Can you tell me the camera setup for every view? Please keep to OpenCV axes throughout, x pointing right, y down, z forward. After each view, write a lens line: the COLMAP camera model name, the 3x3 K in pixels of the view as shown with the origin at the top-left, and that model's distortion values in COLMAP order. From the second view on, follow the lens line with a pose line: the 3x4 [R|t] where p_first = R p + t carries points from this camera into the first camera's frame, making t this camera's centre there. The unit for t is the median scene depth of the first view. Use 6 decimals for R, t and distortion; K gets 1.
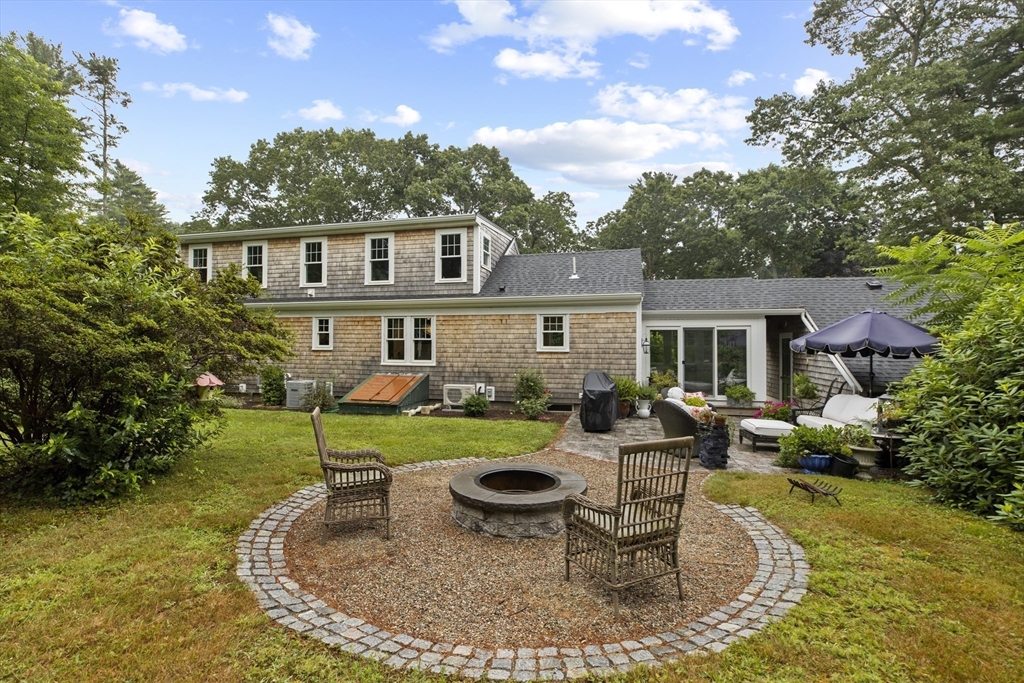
lens RADIAL K [[459.9, 0, 509.8], [0, 459.9, 339.6], [0, 0, 1]] dist [-0.010855, 0.005563]
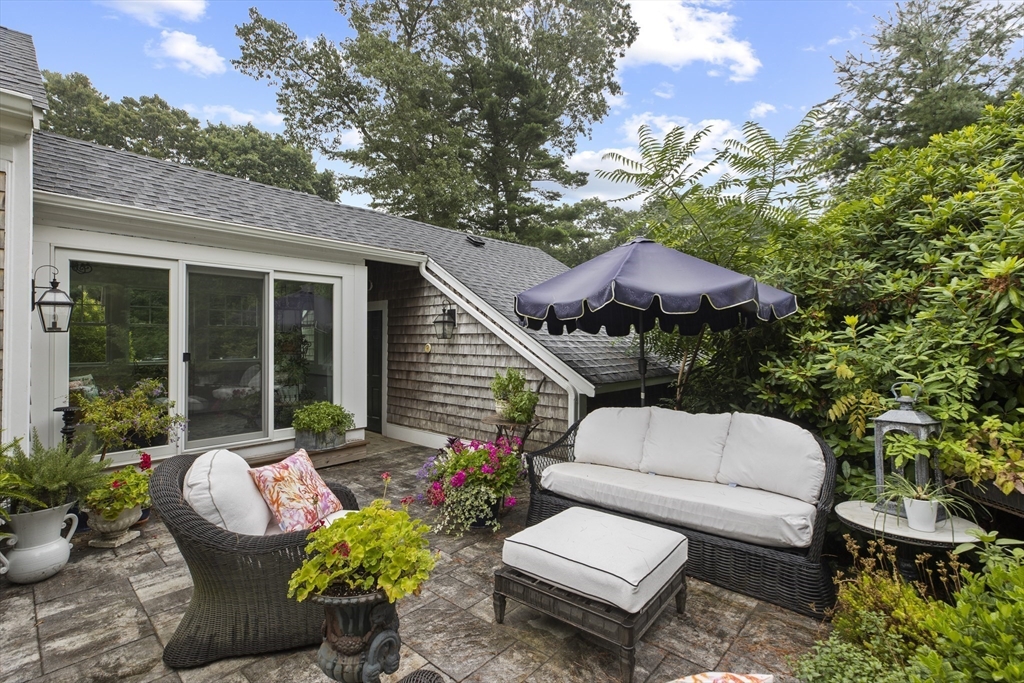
lens RADIAL K [[459.9, 0, 512.2], [0, 459.9, 333.6], [0, 0, 1]] dist [-0.010855, 0.005563]
pose [[0.467429, 0.007762, 0.883996, 0.170046], [-0.004464, 0.999969, -0.006419, 0.031158], [-0.884019, -0.000946, 0.467450, 0.584689]]
